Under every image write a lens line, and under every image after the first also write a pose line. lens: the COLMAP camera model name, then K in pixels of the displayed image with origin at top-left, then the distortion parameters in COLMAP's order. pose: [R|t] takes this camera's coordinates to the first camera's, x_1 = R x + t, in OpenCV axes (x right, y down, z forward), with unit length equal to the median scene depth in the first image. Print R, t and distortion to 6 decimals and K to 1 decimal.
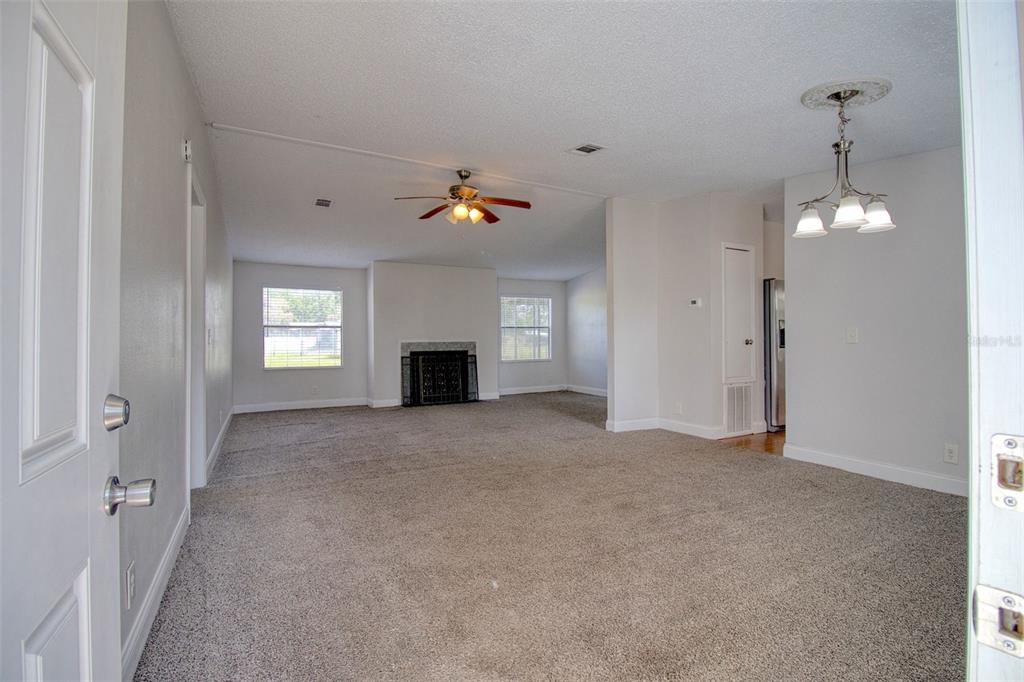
lens RADIAL K [[475.4, 0, 518.0], [0, 475.4, 335.0], [0, 0, 1]] dist [-0.021660, -0.001262]
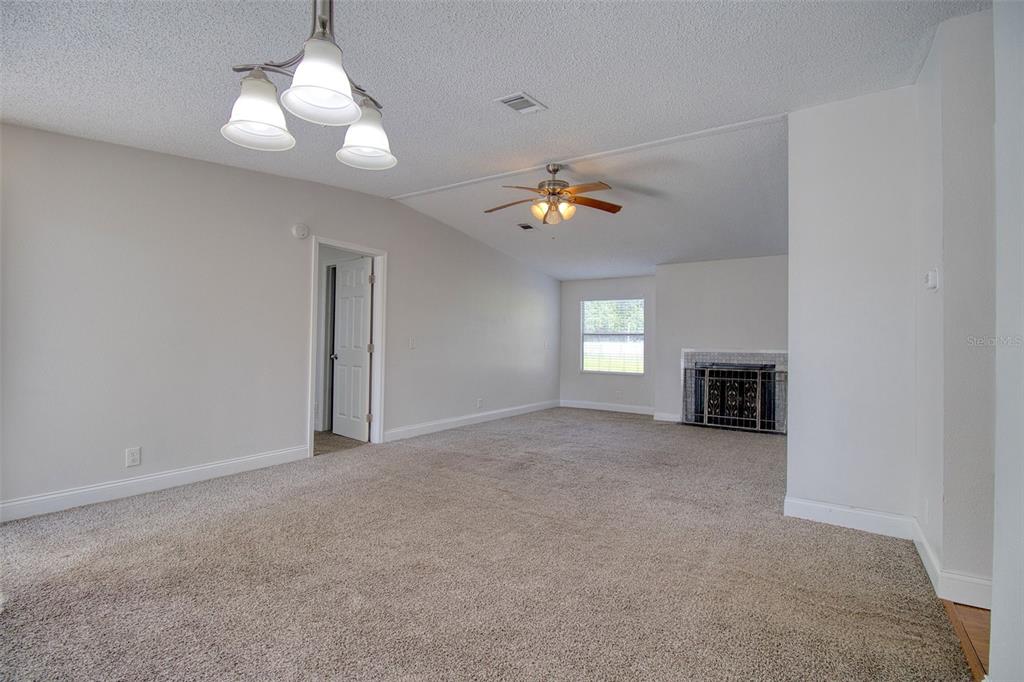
lens RADIAL K [[475.4, 0, 513.9], [0, 475.4, 343.6], [0, 0, 1]] dist [-0.021660, -0.001262]
pose [[0.456356, 0.013224, -0.889699, 0.395894], [-0.004930, 0.999912, 0.012333, -0.008627], [0.889784, -0.001242, 0.456381, 0.310188]]
